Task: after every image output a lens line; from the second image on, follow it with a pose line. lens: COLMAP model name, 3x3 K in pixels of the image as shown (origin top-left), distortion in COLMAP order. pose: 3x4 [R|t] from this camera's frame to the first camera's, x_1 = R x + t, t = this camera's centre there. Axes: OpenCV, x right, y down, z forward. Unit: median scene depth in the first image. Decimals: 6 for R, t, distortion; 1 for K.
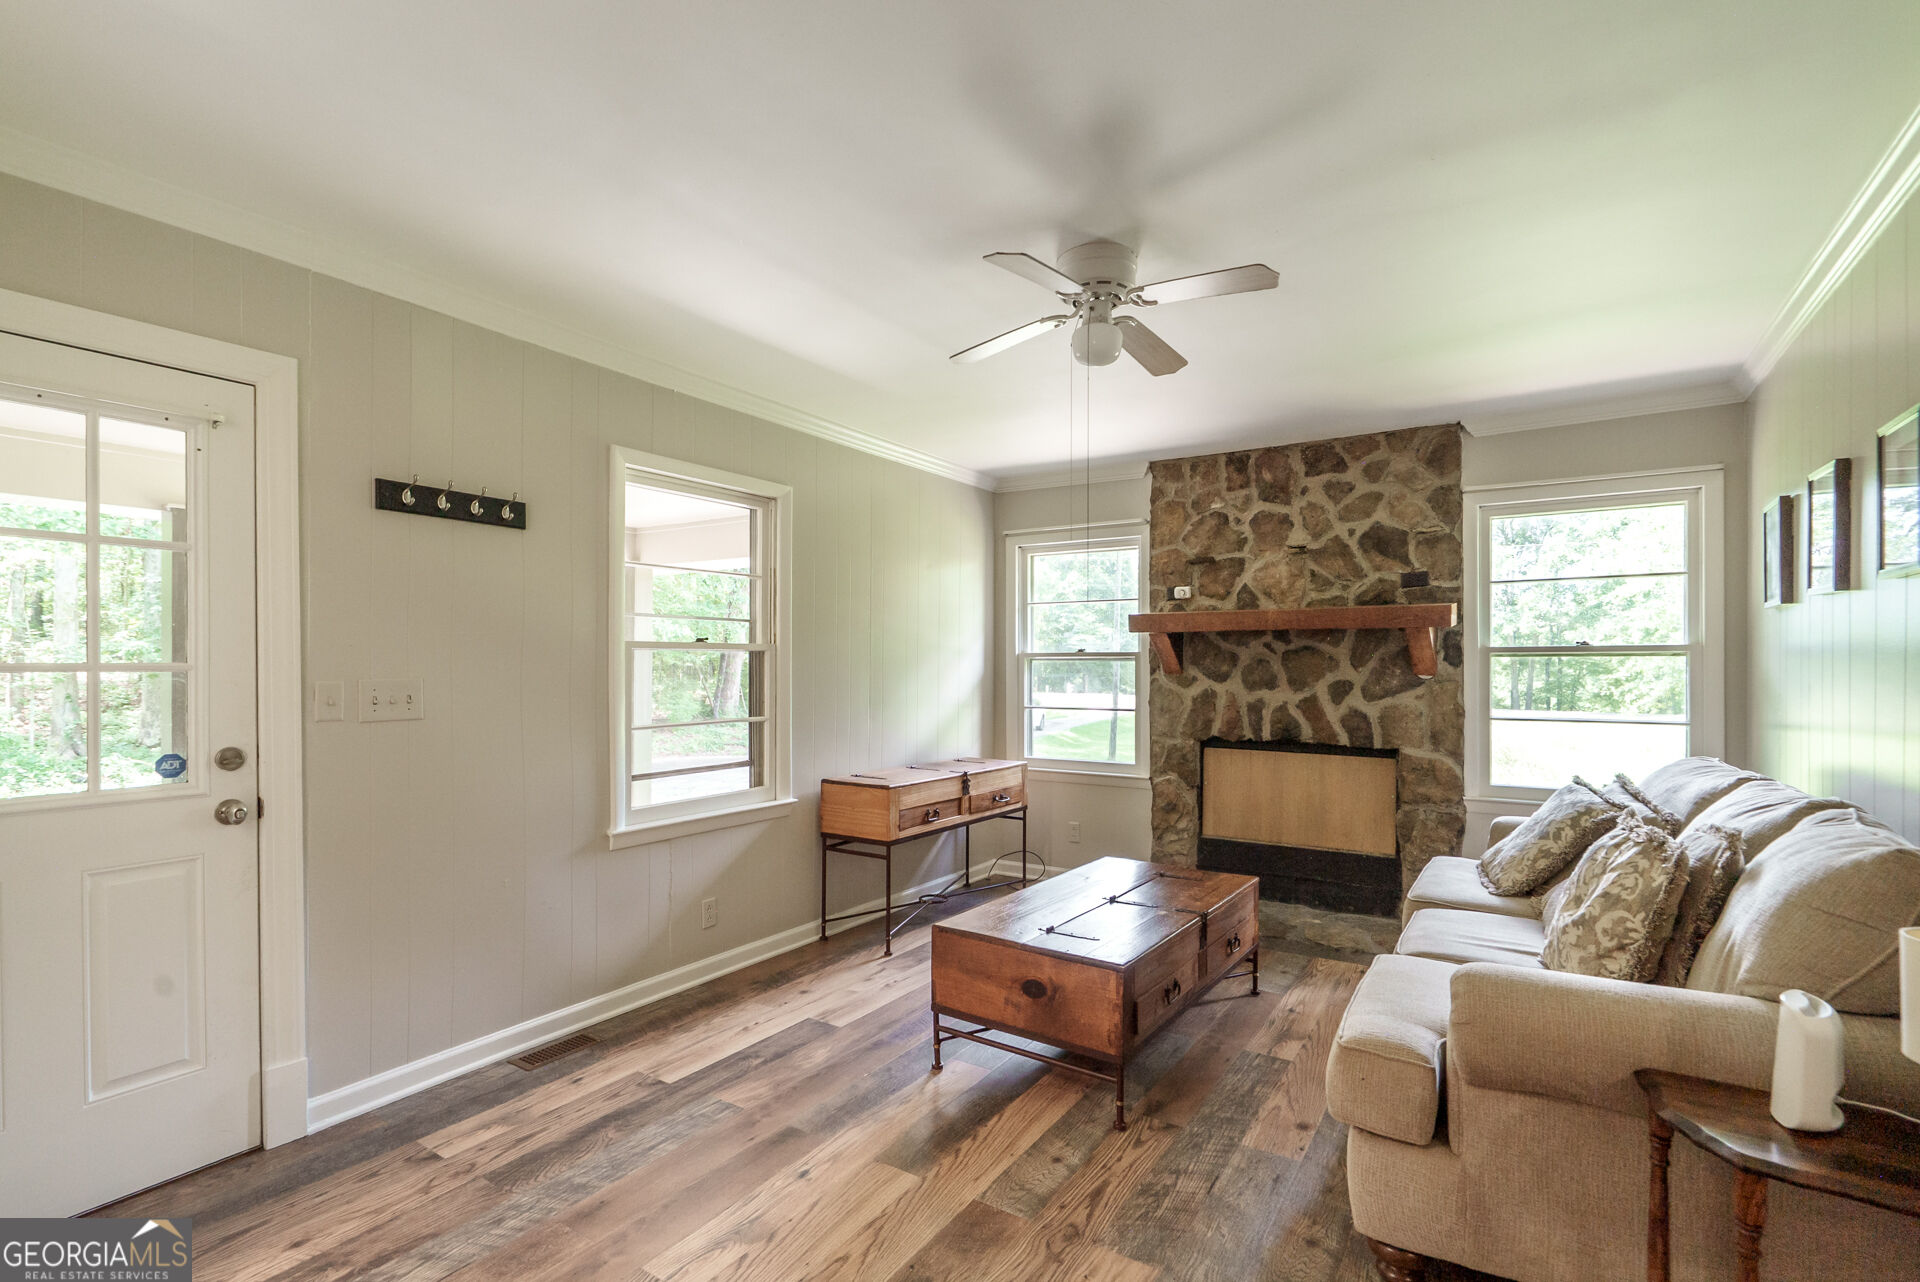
lens RADIAL K [[884.1, 0, 960.0], [0, 884.1, 641.0], [0, 0, 1]] dist [-0.002356, -0.000200]
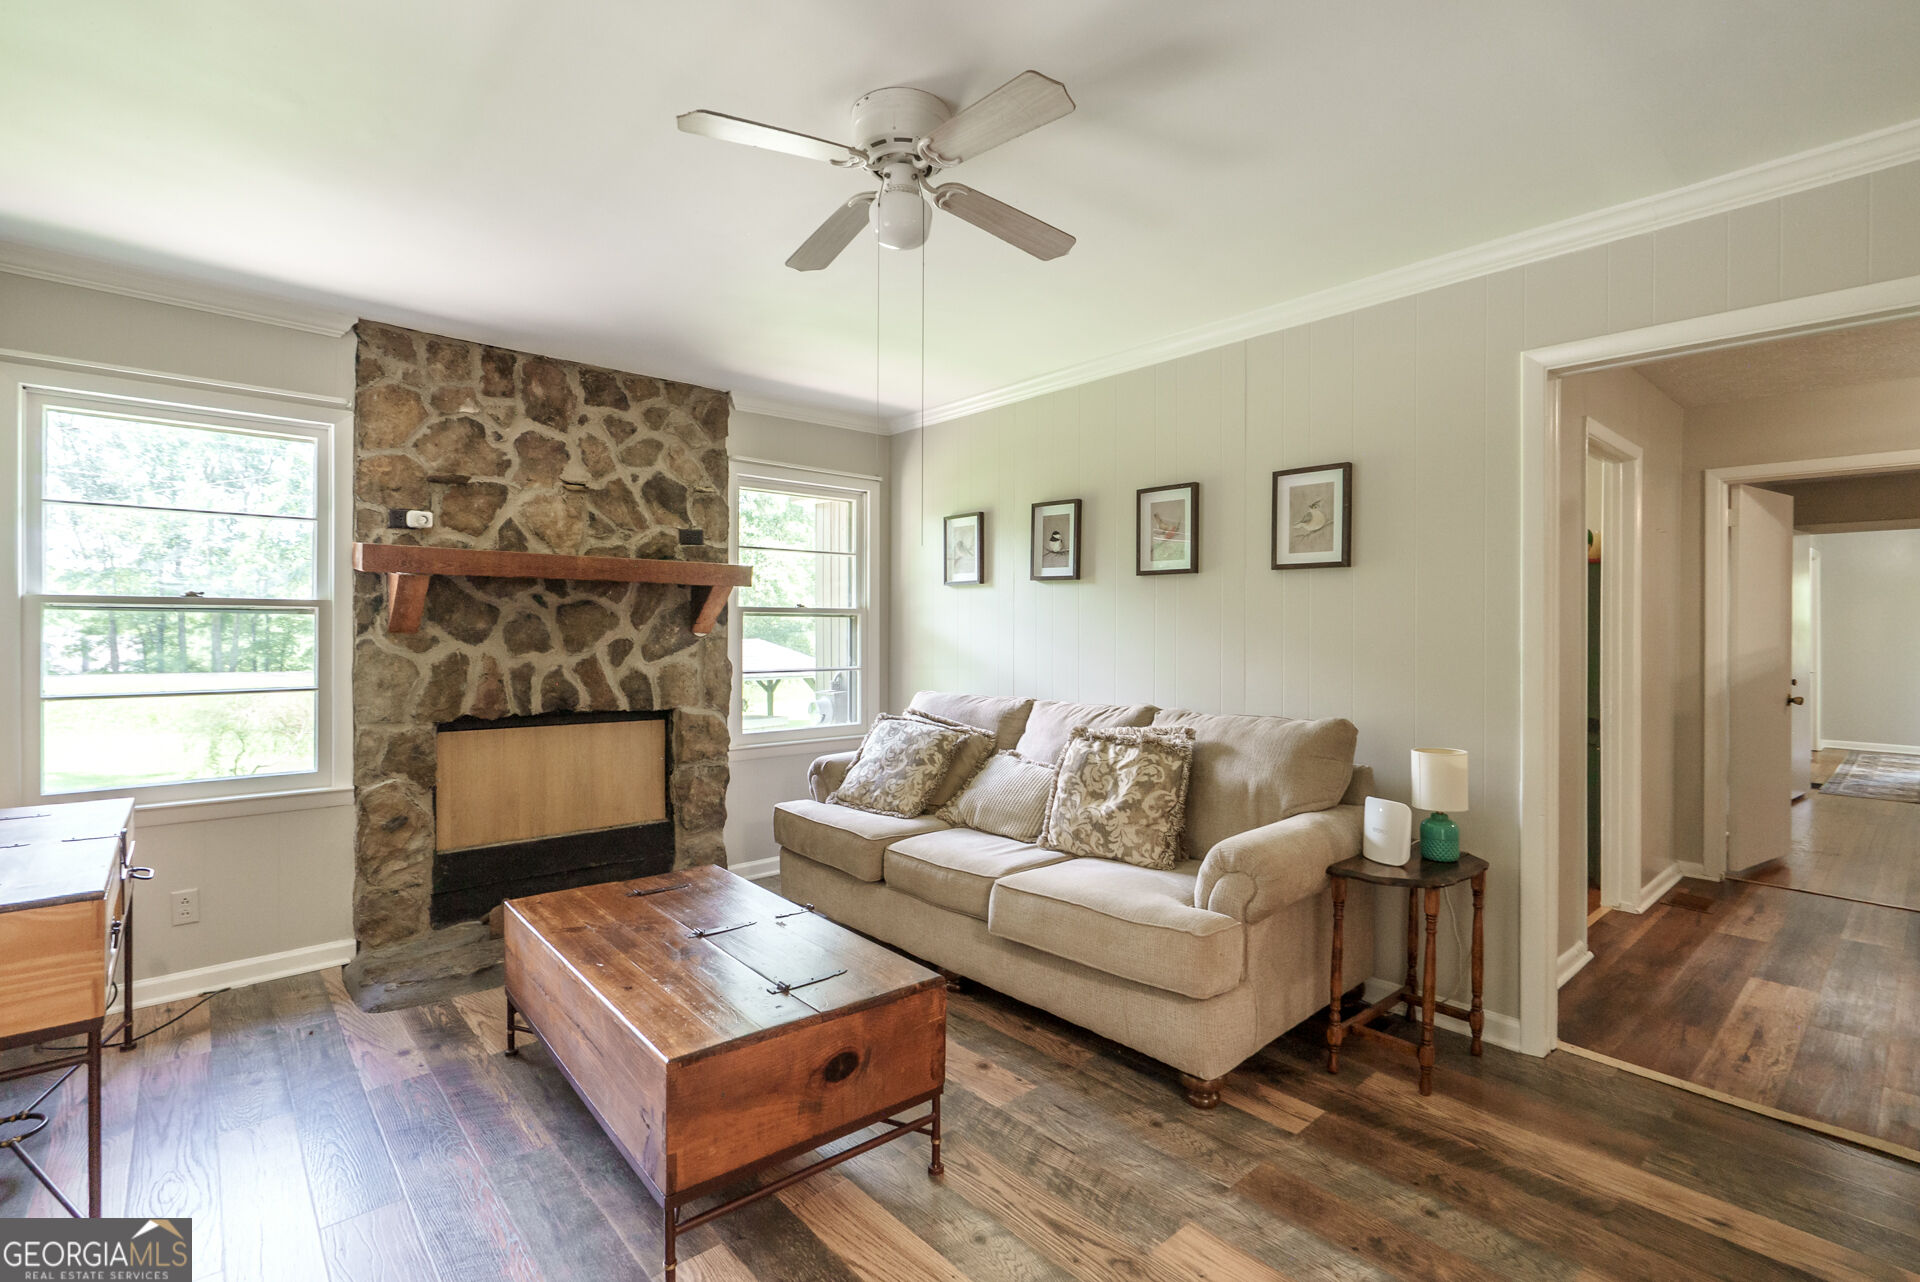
lens RADIAL K [[879.9, 0, 963.7], [0, 879.9, 613.5], [0, 0, 1]] dist [-0.006912, 0.000376]
pose [[0.263823, 0.016334, 0.964433, -0.336593], [-0.031844, 0.999459, -0.008216, 0.013980], [-0.964045, -0.028544, 0.264200, 0.412336]]
